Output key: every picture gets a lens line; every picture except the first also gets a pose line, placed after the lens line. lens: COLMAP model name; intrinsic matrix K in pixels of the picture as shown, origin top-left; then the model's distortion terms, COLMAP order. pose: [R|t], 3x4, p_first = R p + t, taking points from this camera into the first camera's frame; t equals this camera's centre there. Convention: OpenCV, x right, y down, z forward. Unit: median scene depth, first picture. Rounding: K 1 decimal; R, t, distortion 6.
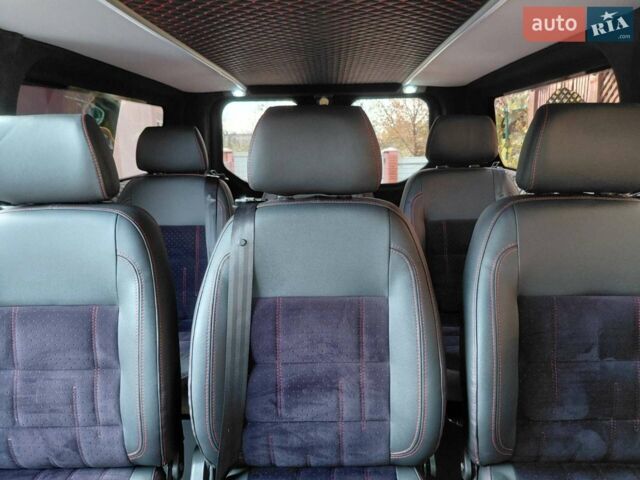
lens RADIAL K [[491.3, 0, 320.0], [0, 491.3, 240.0], [0, 0, 1]] dist [0.080788, -0.132358]
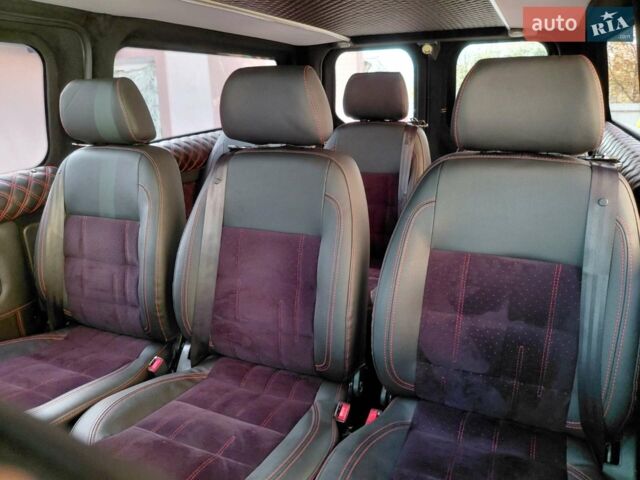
lens RADIAL K [[491.3, 0, 320.0], [0, 491.3, 240.0], [0, 0, 1]] dist [0.080788, -0.132358]
pose [[0.916014, 0.108988, -0.386056, 0.580714], [-0.068143, 0.990674, 0.117993, -0.012942], [0.395315, -0.081776, 0.914898, -0.053209]]
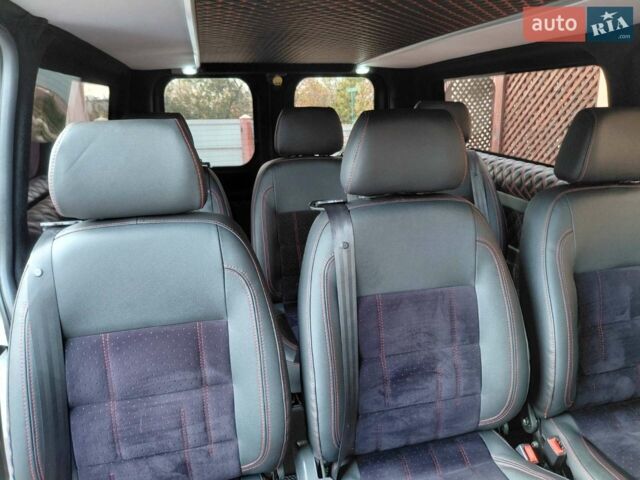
lens RADIAL K [[491.3, 0, 320.0], [0, 491.3, 240.0], [0, 0, 1]] dist [0.080788, -0.132358]
pose [[0.962482, -0.071485, 0.261761, -0.471936], [0.053547, 0.995742, 0.075043, -0.085126], [-0.266010, -0.058211, 0.962211, 0.034331]]
